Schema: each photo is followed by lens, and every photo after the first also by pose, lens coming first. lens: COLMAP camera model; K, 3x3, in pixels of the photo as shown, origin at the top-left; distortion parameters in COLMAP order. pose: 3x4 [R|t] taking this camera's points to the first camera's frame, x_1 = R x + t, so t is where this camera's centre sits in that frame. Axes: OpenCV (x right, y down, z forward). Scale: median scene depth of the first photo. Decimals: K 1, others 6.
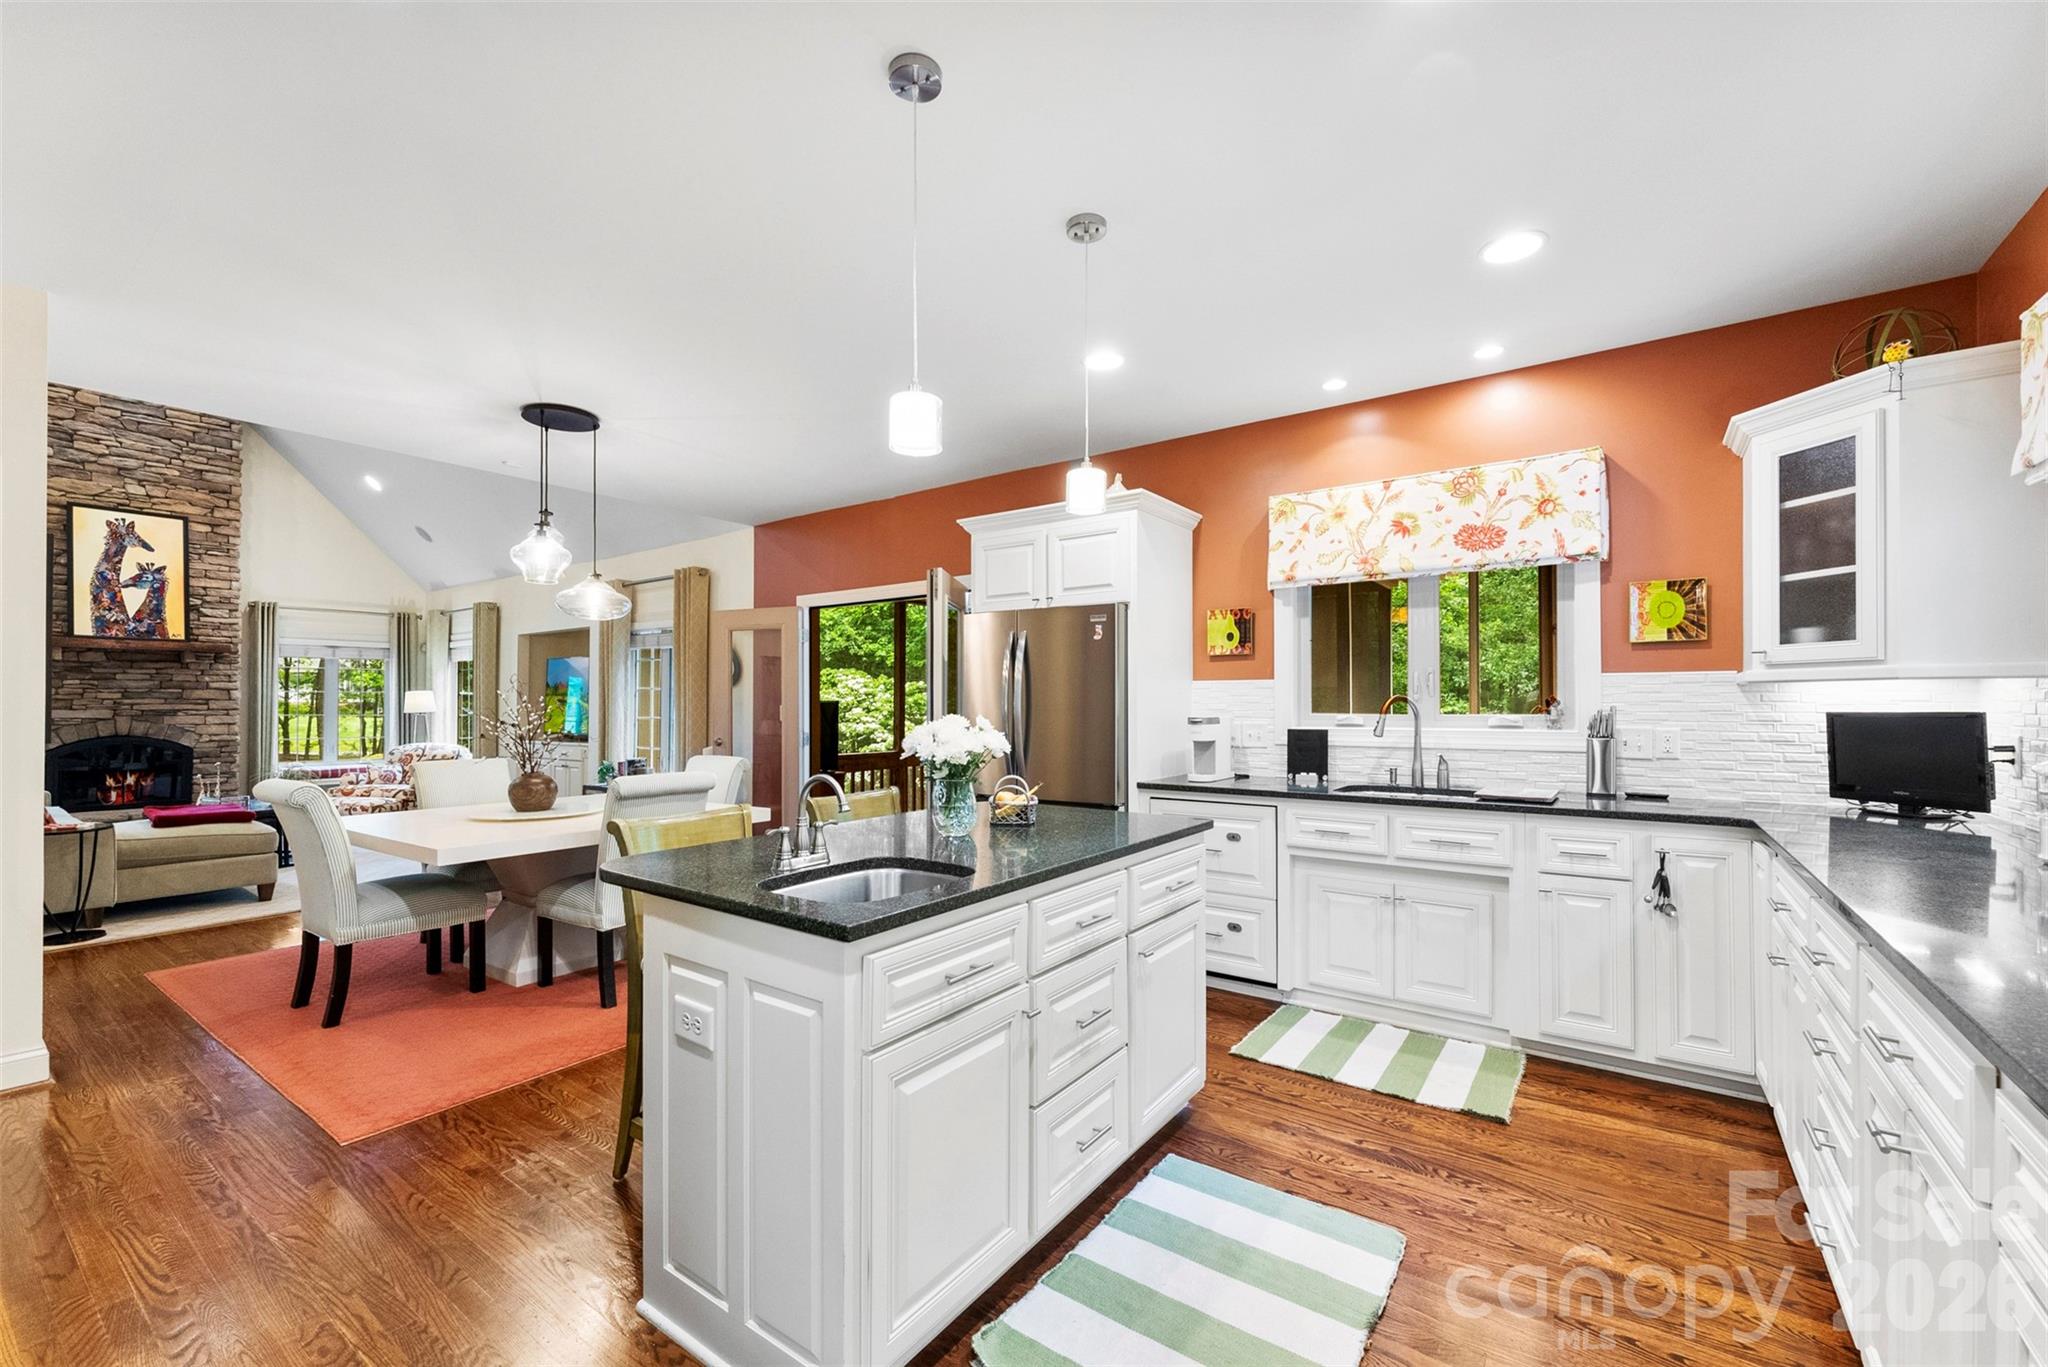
lens RADIAL K [[835.1, 0, 1020.6], [0, 835.1, 699.3], [0, 0, 1]] dist [-0.000637, 0.000598]
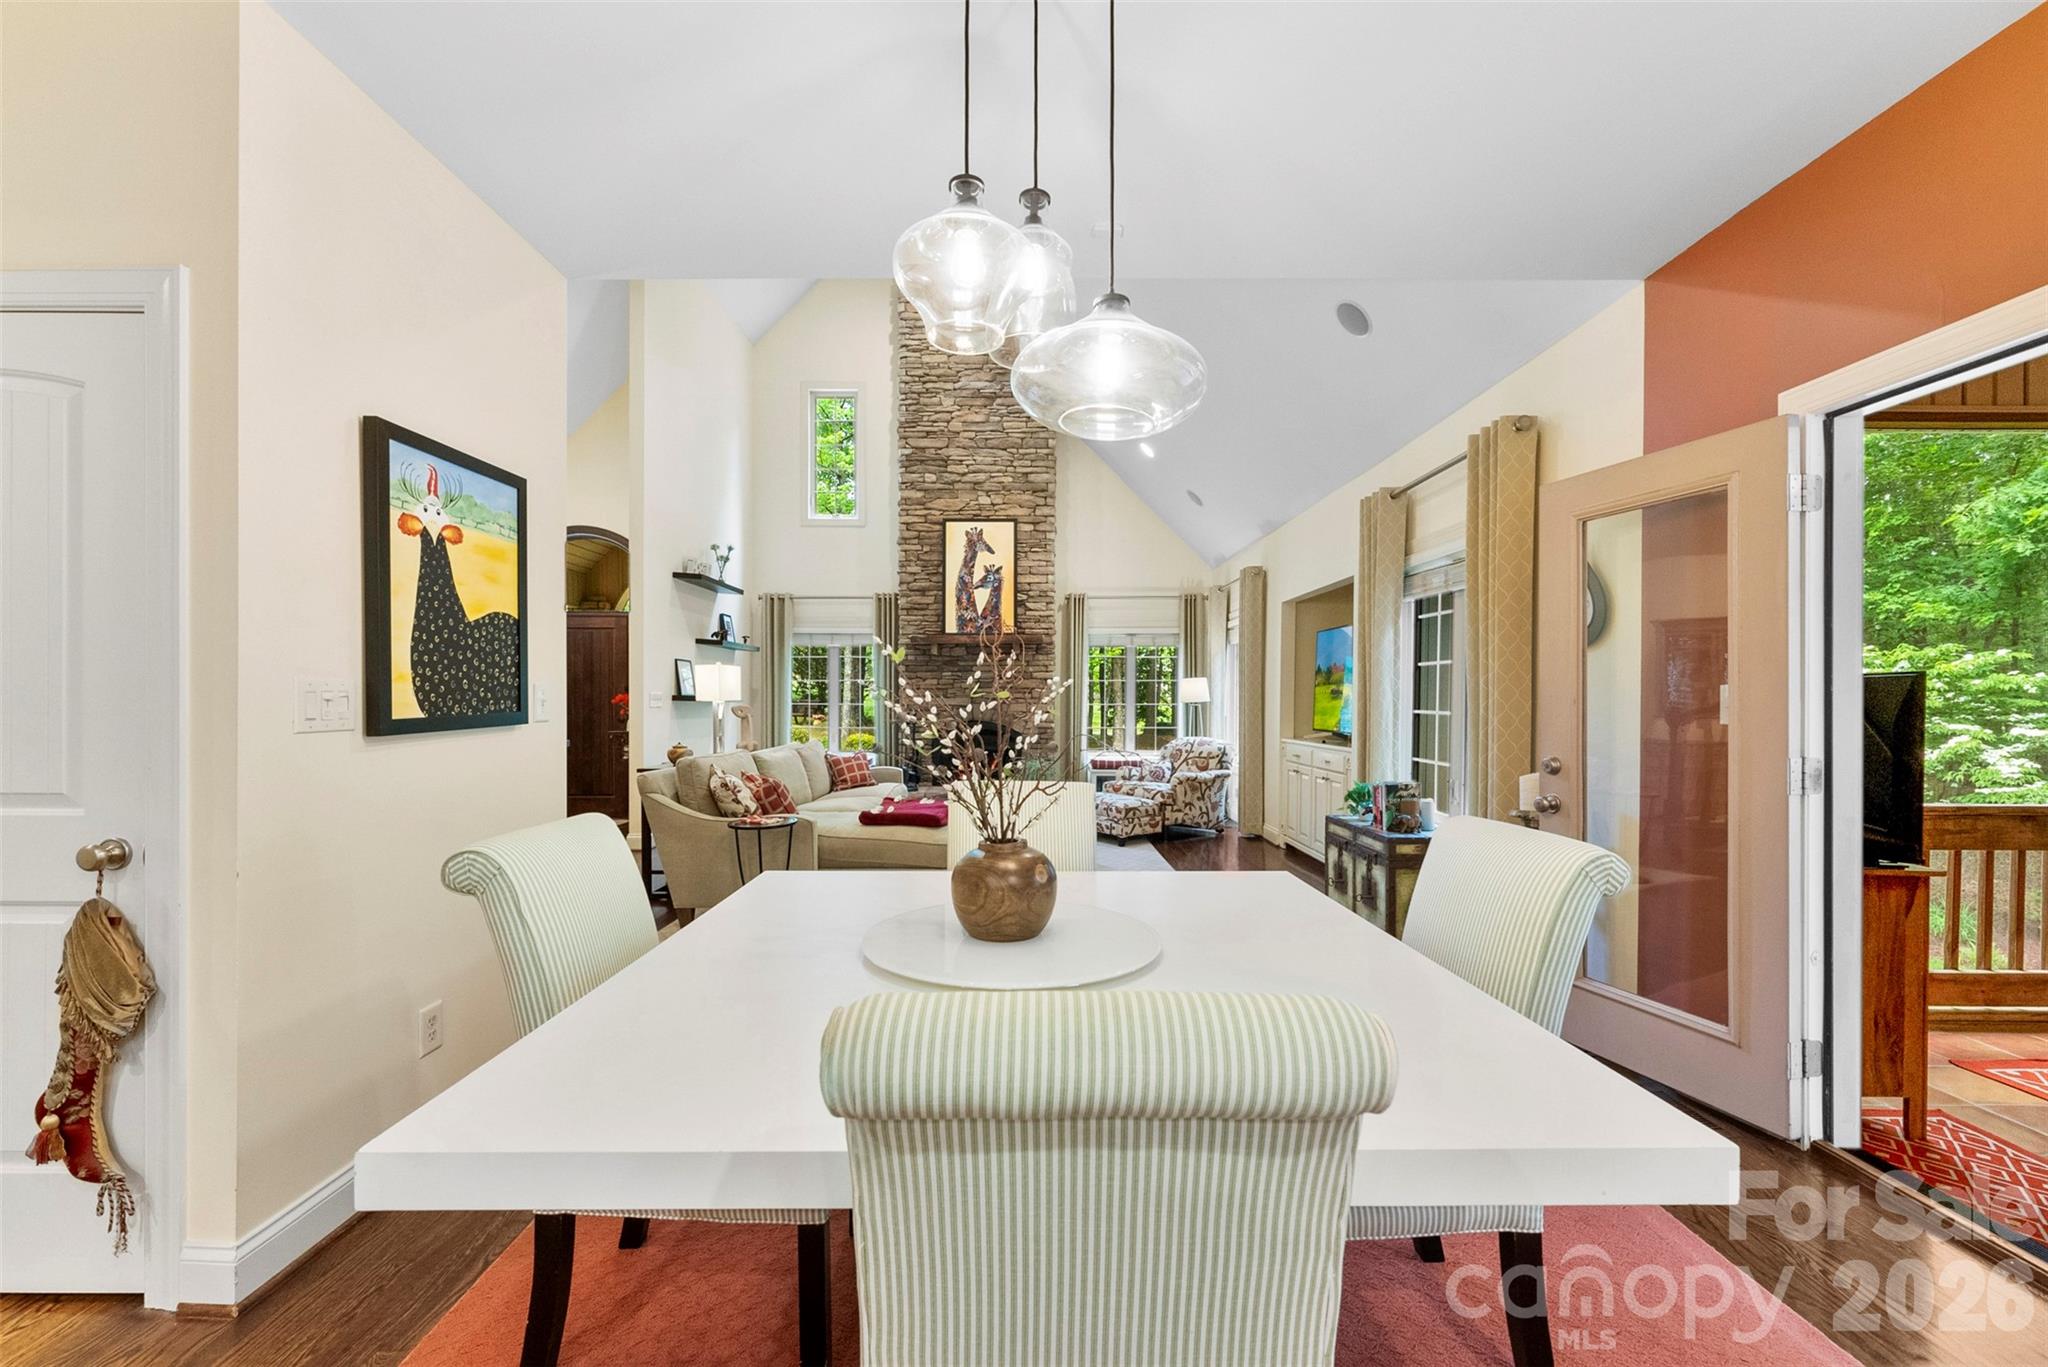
lens RADIAL K [[835.1, 0, 1020.6], [0, 835.1, 699.3], [0, 0, 1]] dist [-0.000637, 0.000598]
pose [[0.582414, 0.003076, -0.812886, -0.128638], [0.002378, 0.999982, 0.005488, 0.008728], [0.812889, -0.005129, 0.582397, 0.400661]]
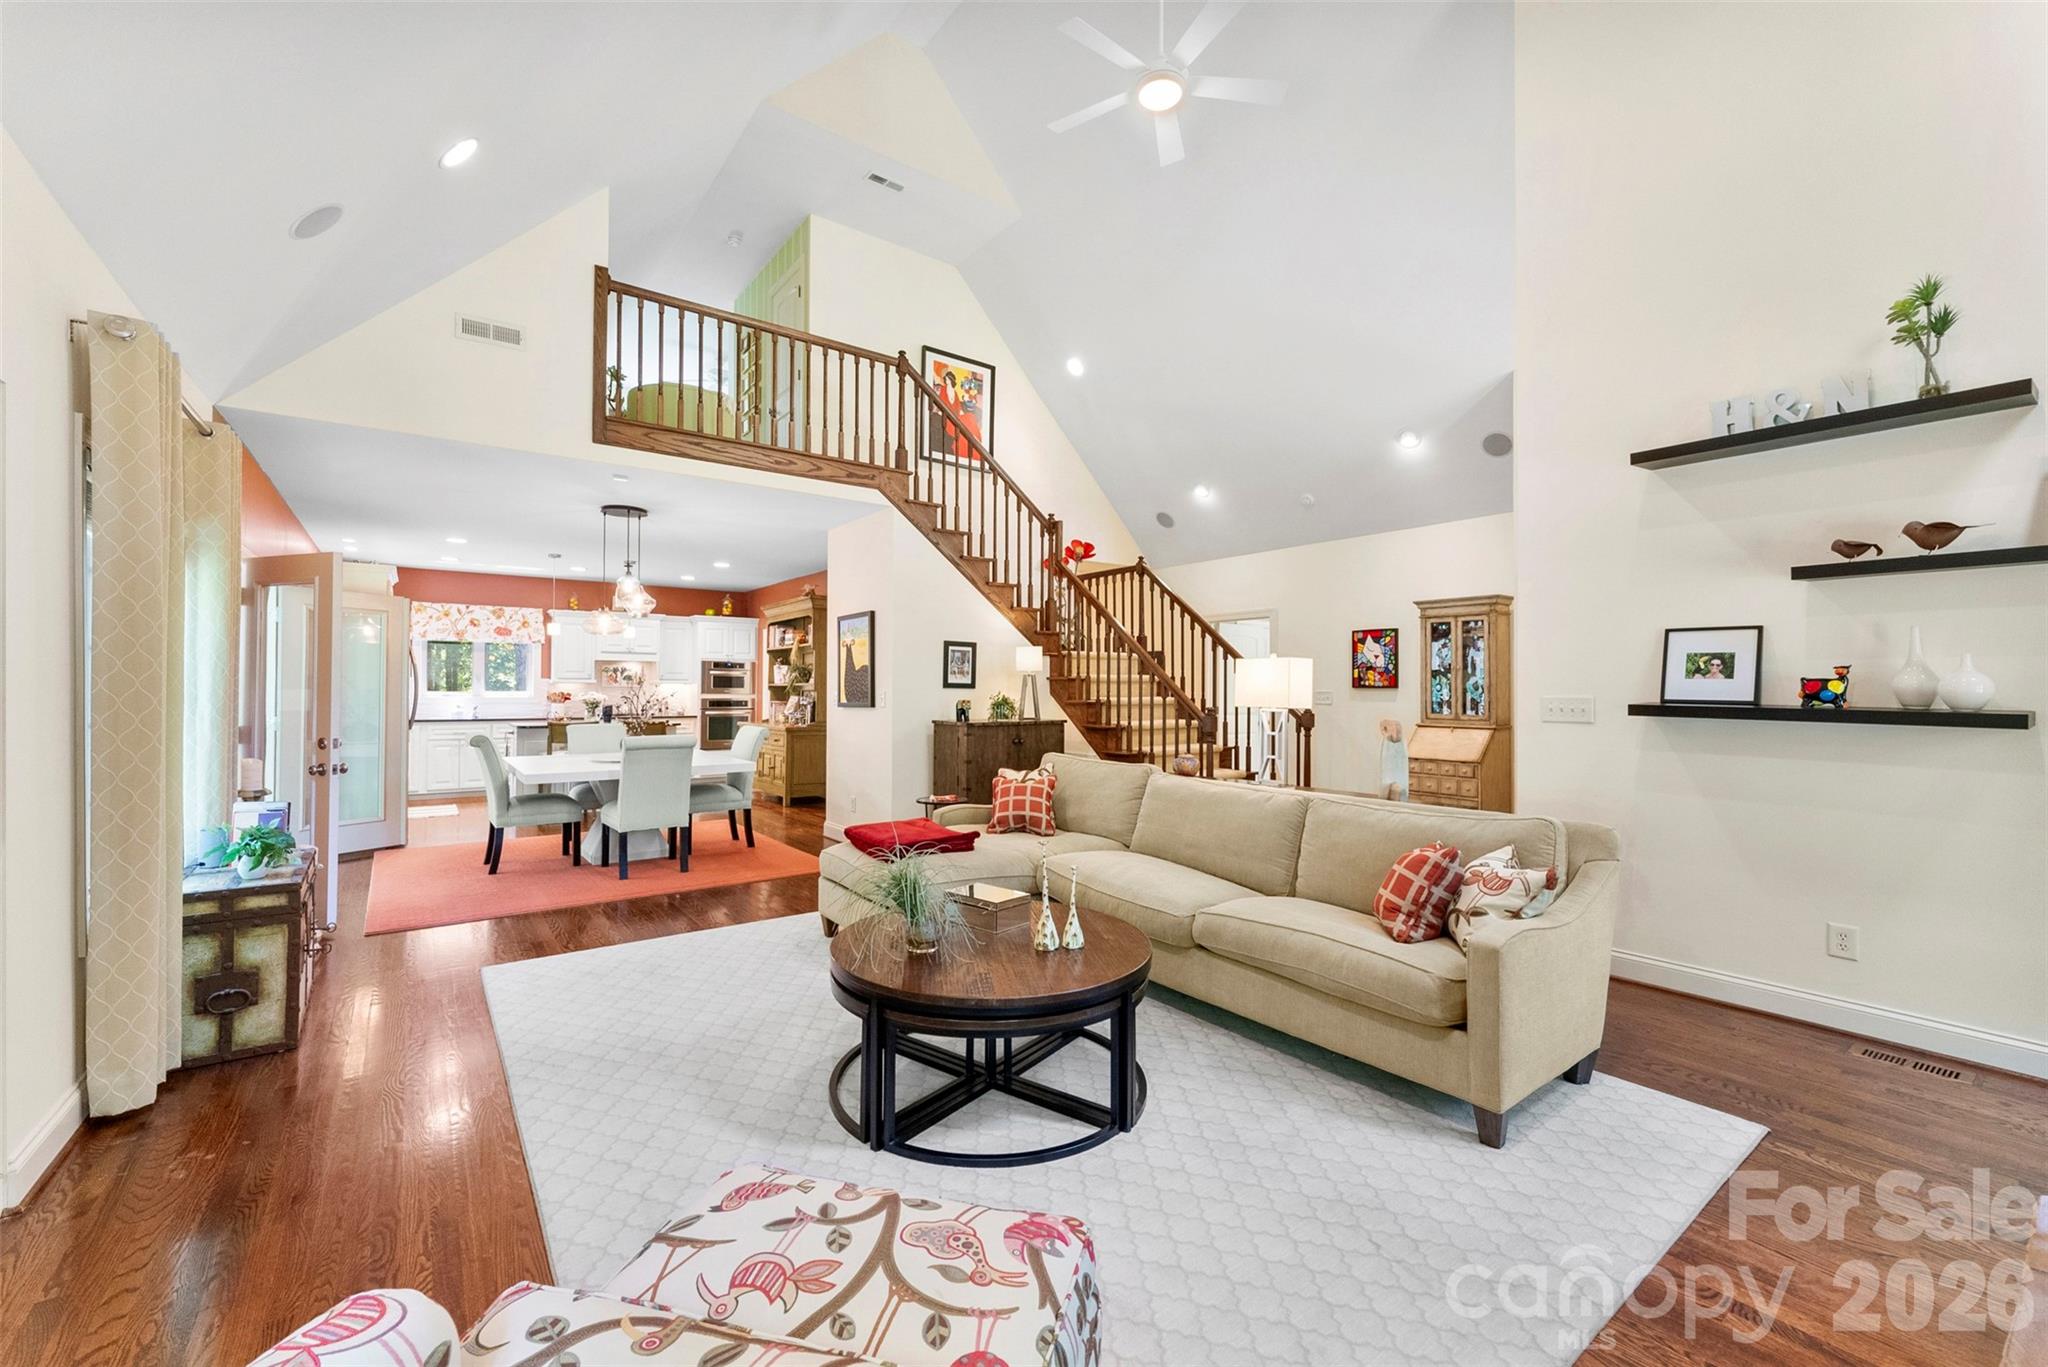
lens RADIAL K [[827.3, 0, 1021.2], [0, 827.3, 688.3], [0, 0, 1]] dist [0.002380, -0.000099]
pose [[-0.952555, -0.003652, 0.304344, -0.914147], [-0.006010, 0.999959, -0.006809, 0.005382], [-0.304307, -0.008315, -0.952538, 1.183290]]
